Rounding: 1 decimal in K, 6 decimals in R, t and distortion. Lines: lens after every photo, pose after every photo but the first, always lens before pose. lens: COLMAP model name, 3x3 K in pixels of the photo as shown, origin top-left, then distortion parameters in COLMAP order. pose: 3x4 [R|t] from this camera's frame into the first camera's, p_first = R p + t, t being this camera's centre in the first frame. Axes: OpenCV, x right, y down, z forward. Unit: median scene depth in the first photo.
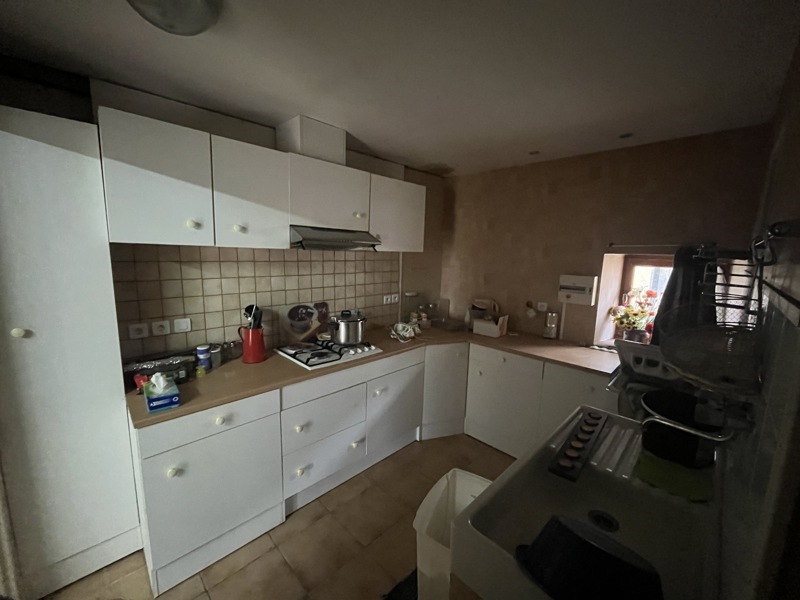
lens RADIAL K [[322.1, 0, 397.8], [0, 322.1, 302.7], [0, 0, 1]] dist [-0.009442, -0.000945]
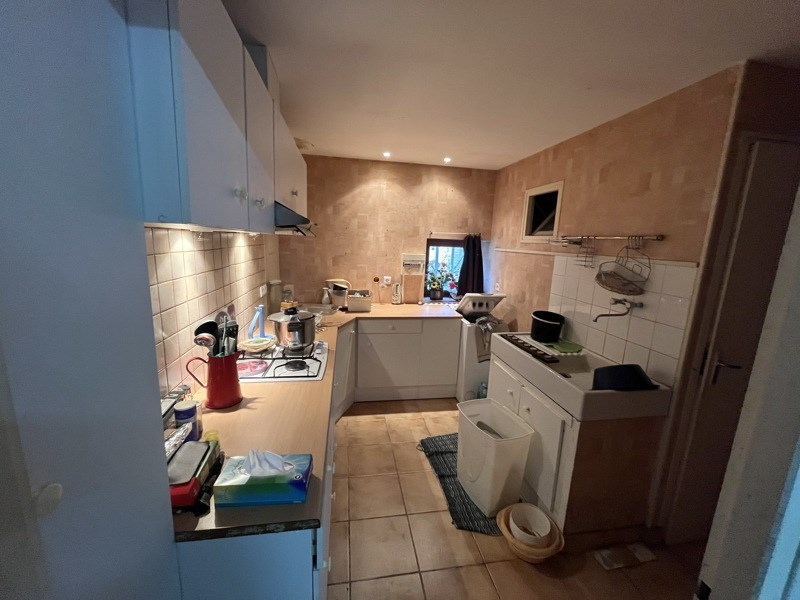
lens RADIAL K [[322.1, 0, 398.2], [0, 322.1, 297.6], [0, 0, 1]] dist [-0.009442, -0.000945]
pose [[0.574525, -0.139038, 0.806591, -0.640664], [0.090611, 0.990213, 0.106149, -0.057842], [-0.813456, 0.012101, 0.581501, 0.297421]]
